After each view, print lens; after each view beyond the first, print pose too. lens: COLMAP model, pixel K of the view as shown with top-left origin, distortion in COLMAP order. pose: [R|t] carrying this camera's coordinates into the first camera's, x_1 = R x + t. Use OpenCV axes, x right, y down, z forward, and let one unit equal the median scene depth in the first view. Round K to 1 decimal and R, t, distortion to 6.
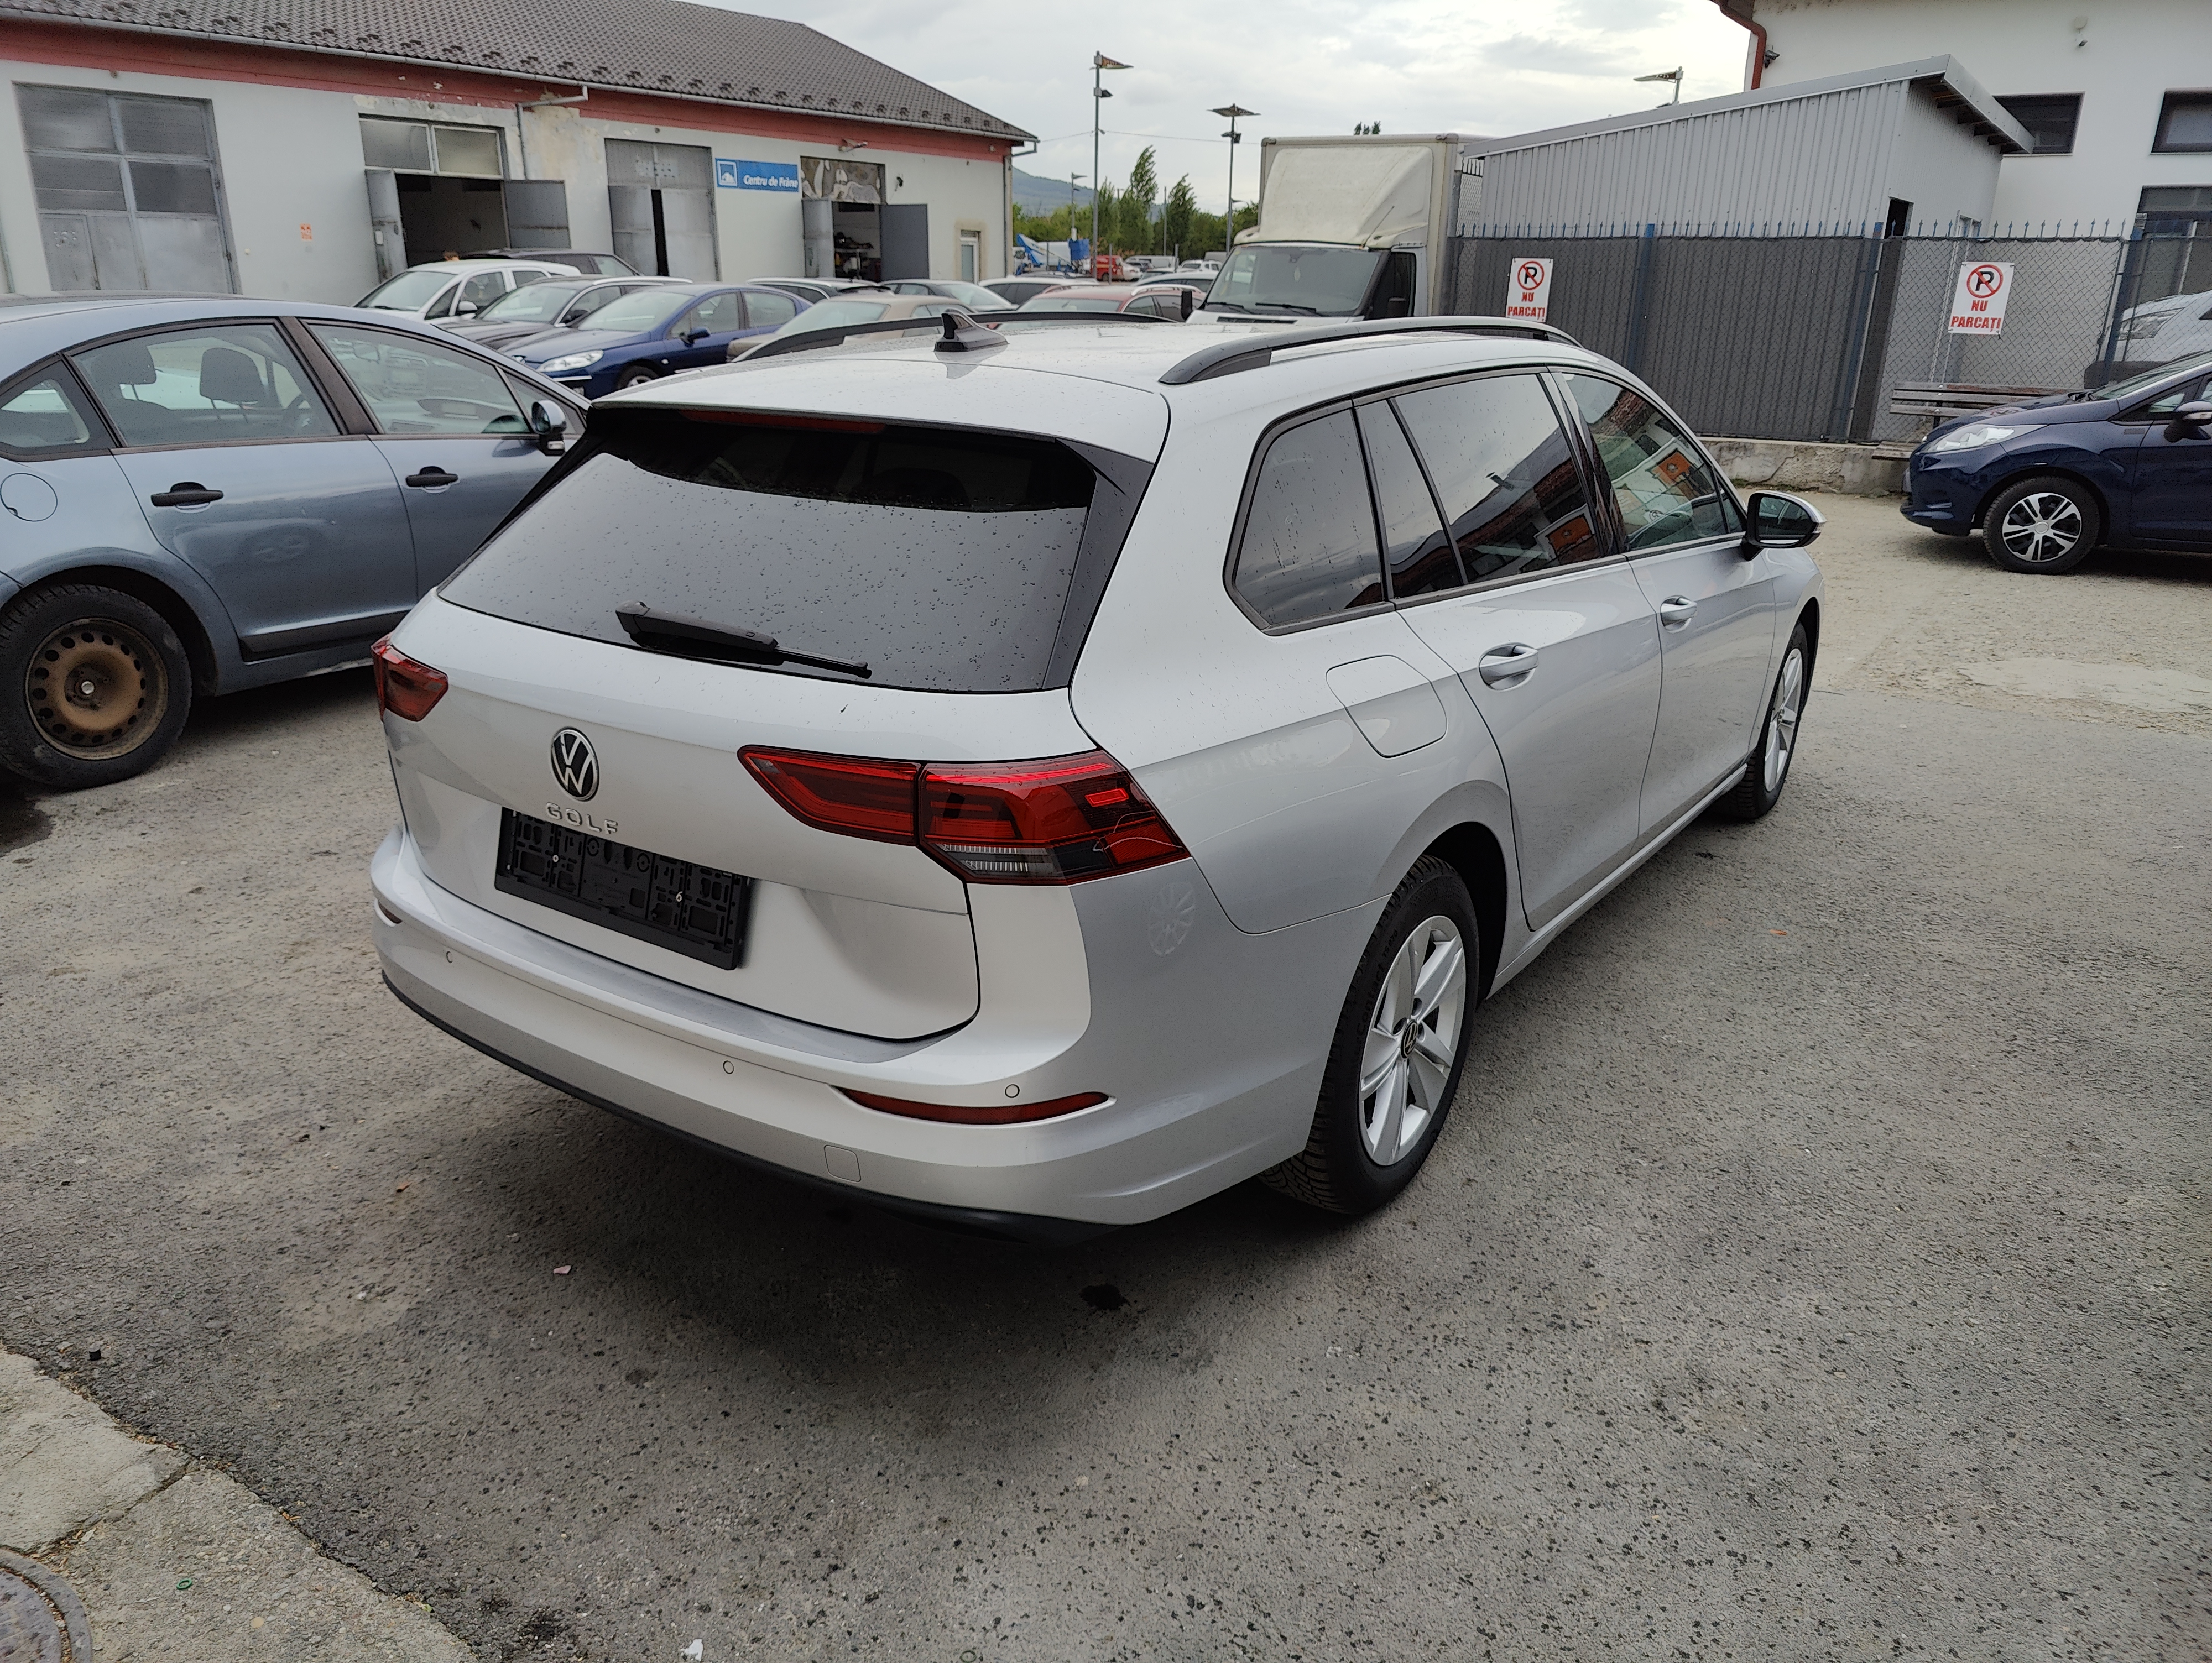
lens RADIAL K [[1546.1, 0, 1098.3], [0, 1546.1, 806.0], [0, 0, 1]] dist [0.051414, -0.058085]
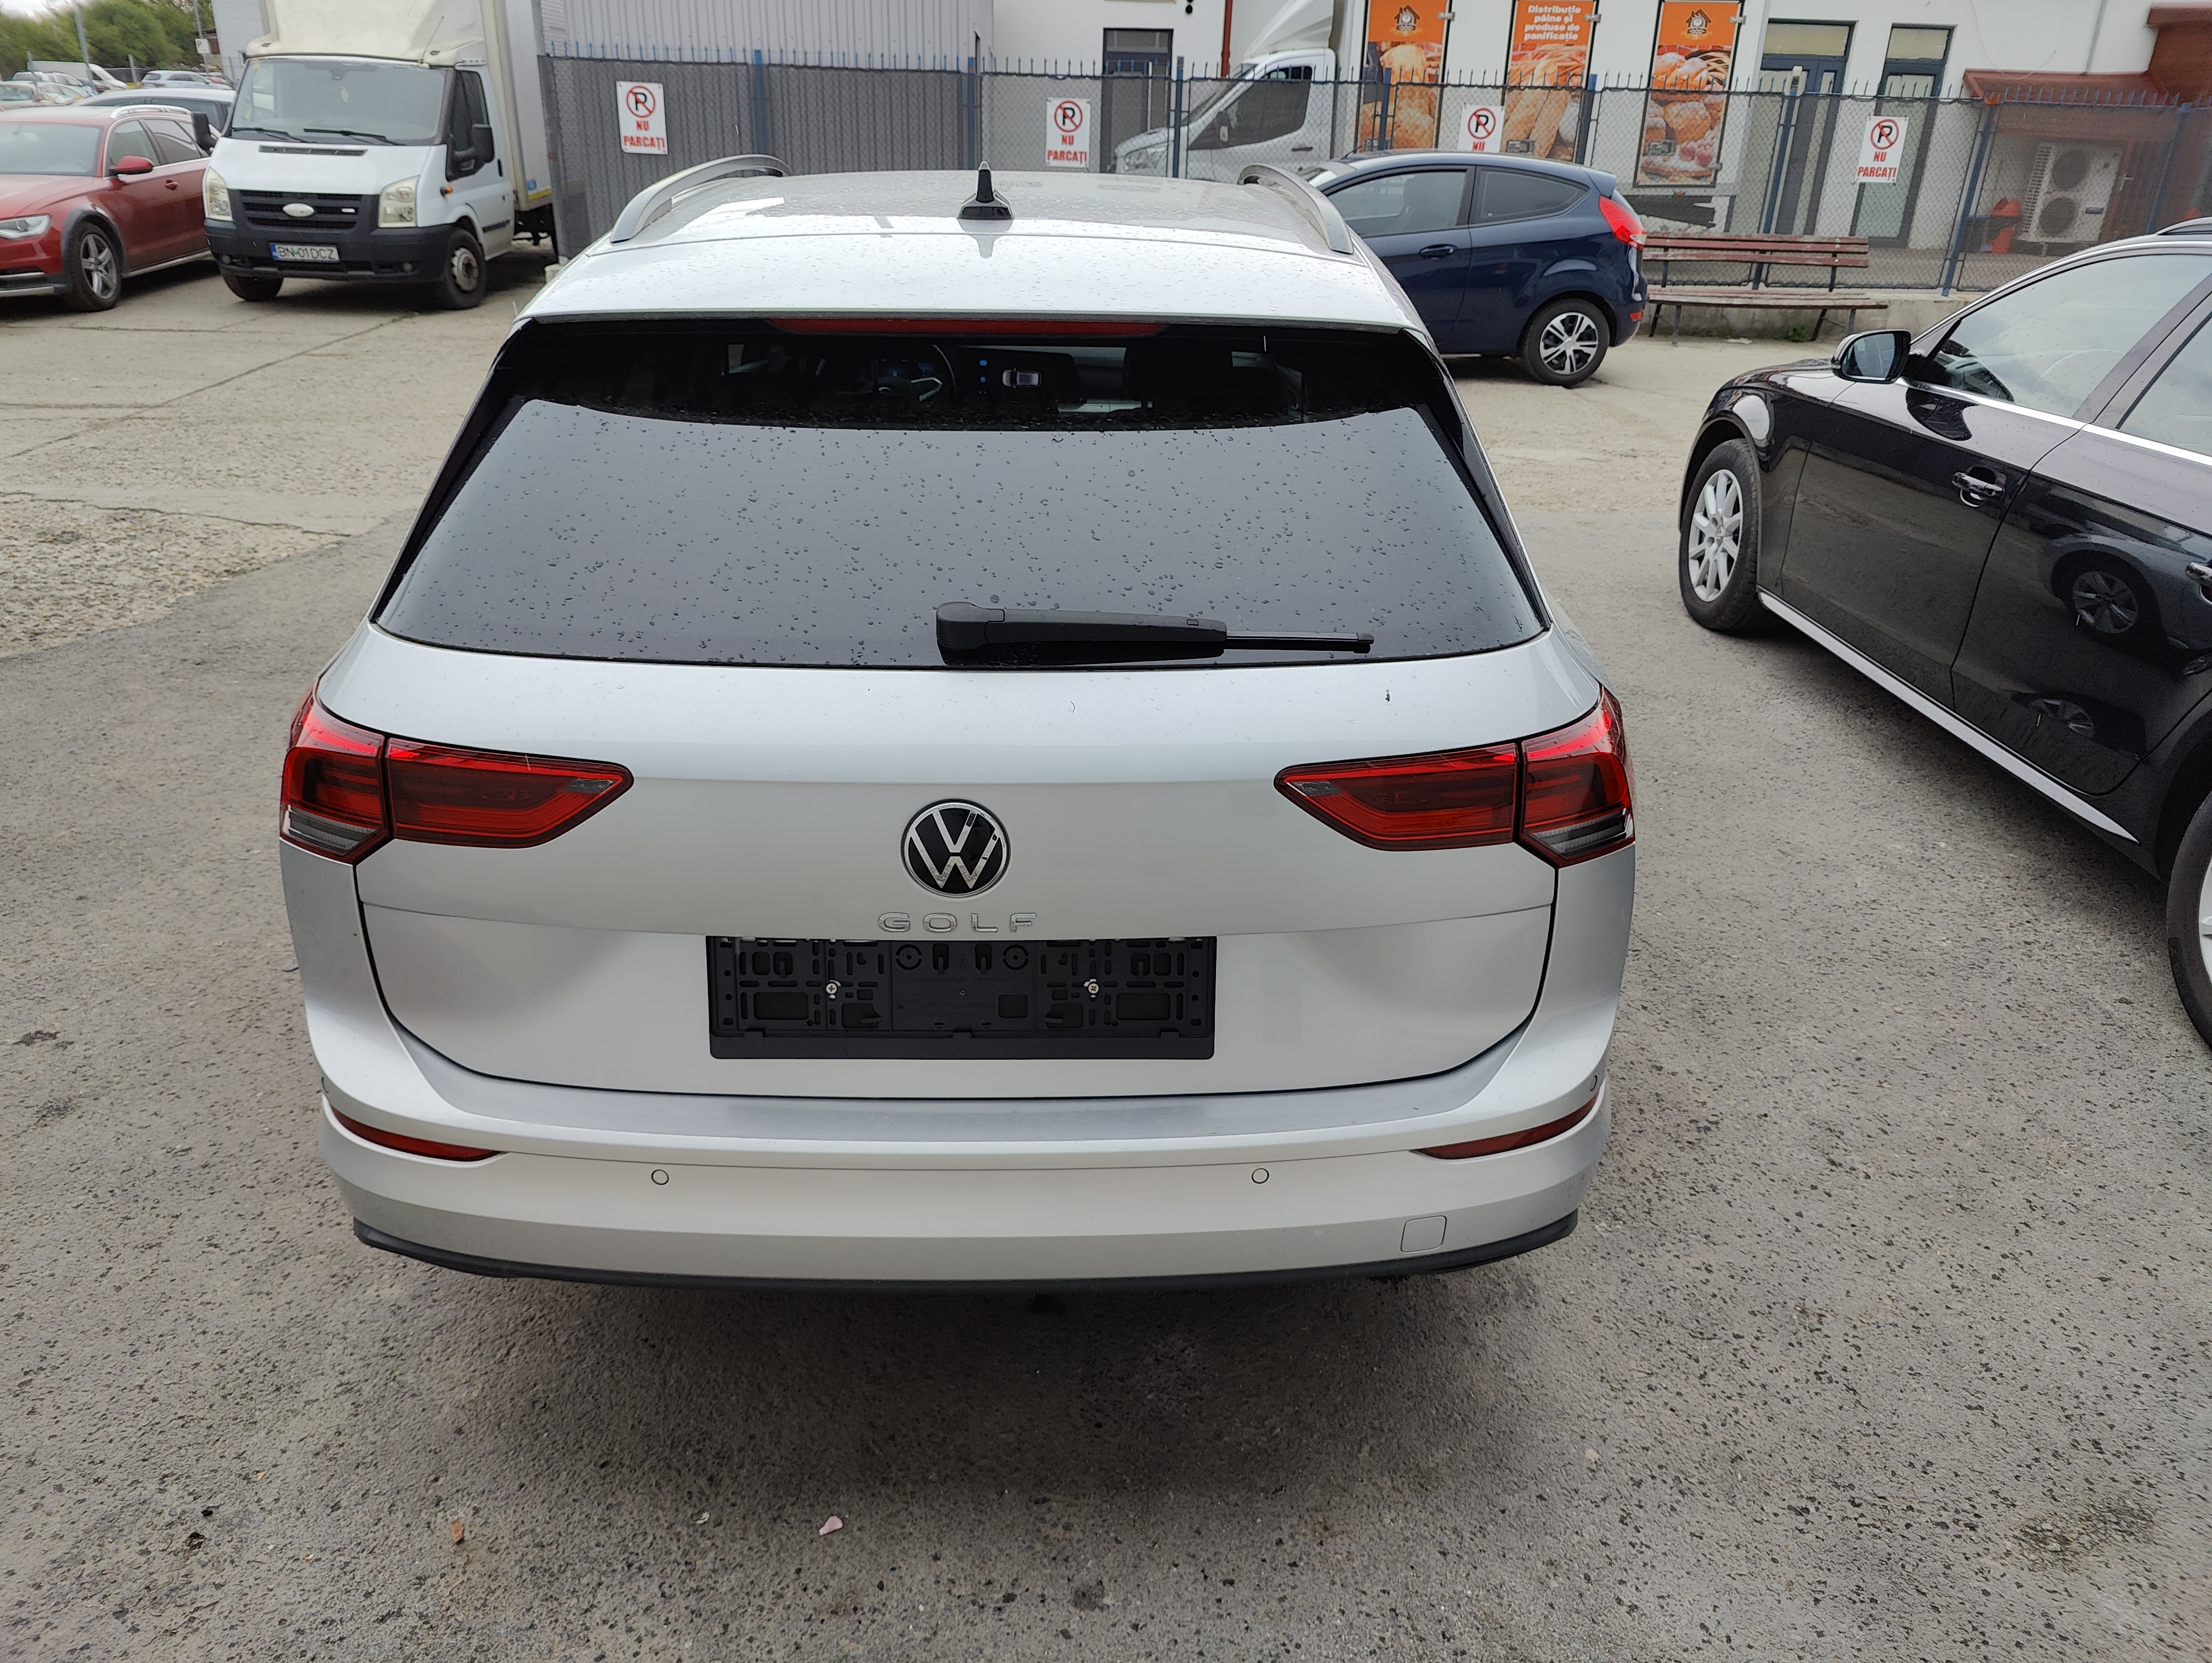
lens RADIAL K [[1547.5, 0, 1097.6], [0, 1547.5, 796.4], [0, 0, 1]] dist [0.050363, -0.058002]
pose [[0.808982, -0.227937, 0.541841, -0.599993], [0.177237, 0.973446, 0.144883, -0.127603], [-0.560477, -0.021173, 0.827899, 0.353193]]
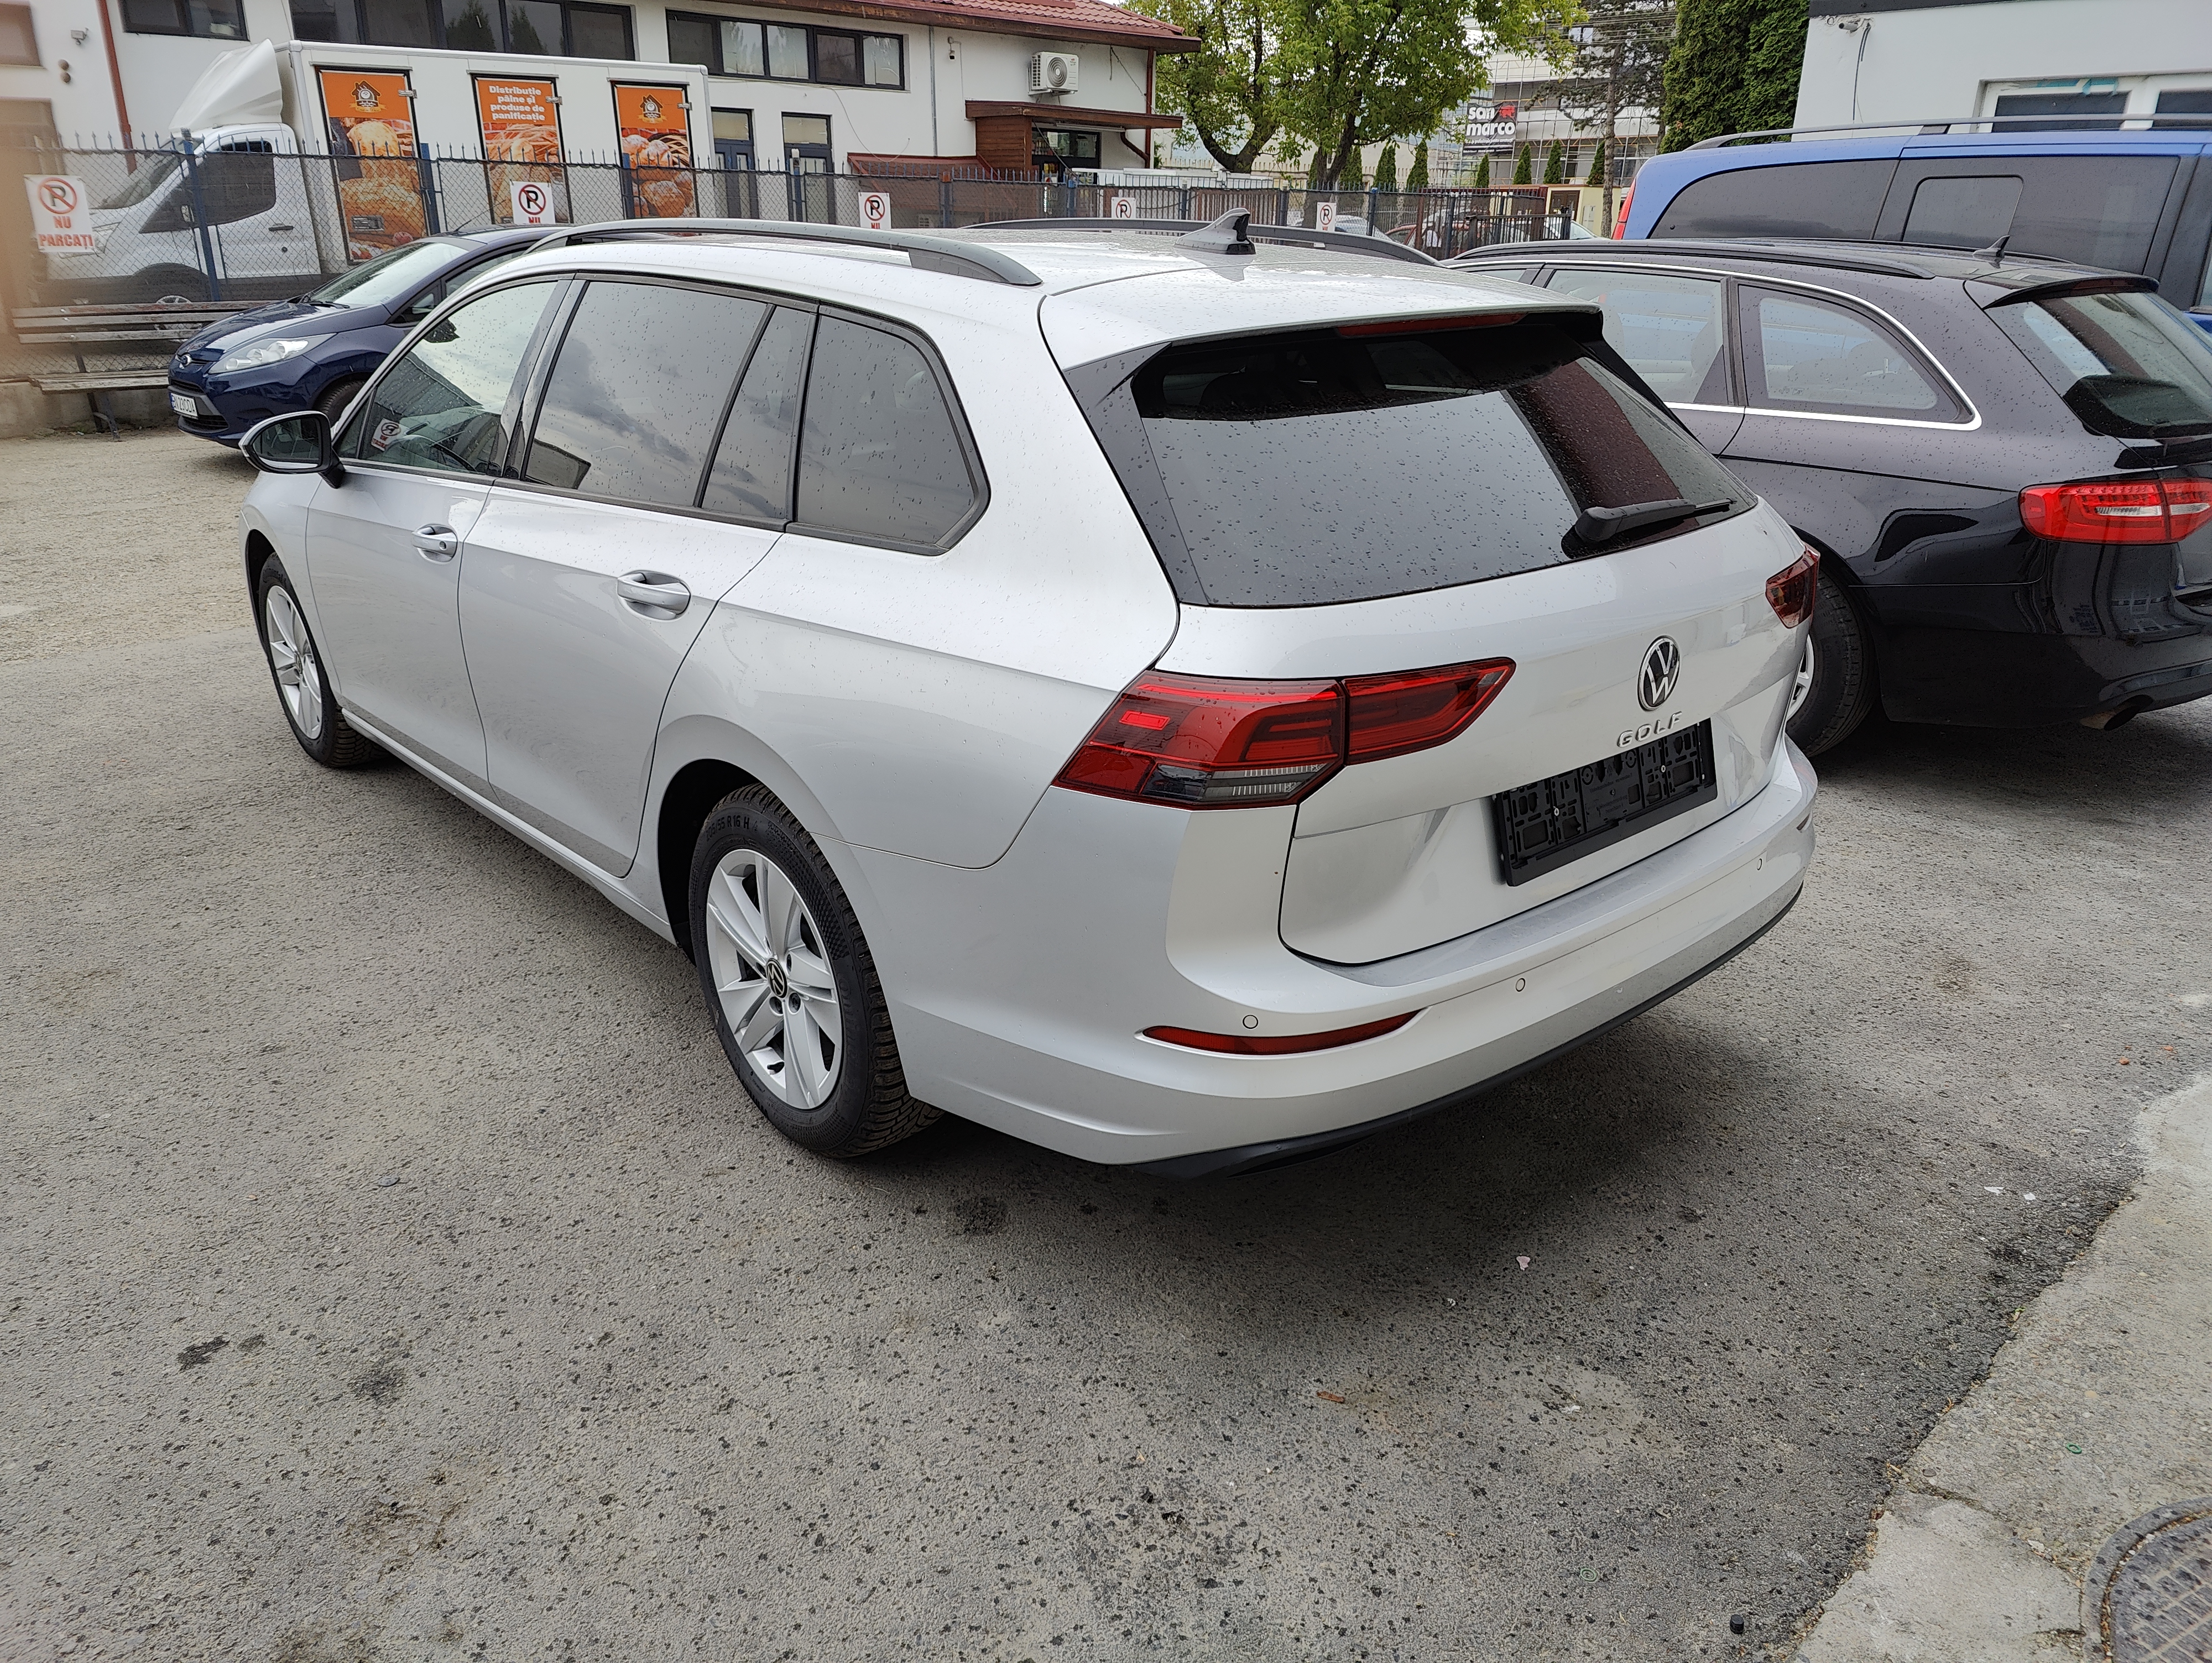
lens RADIAL K [[1547.5, 0, 1097.6], [0, 1547.5, 796.4], [0, 0, 1]] dist [0.050363, -0.058002]
pose [[0.254845, -0.345528, 0.903141, -1.228837], [0.308577, 0.914207, 0.262689, -0.296454], [-0.916425, 0.211744, 0.339603, 0.917977]]
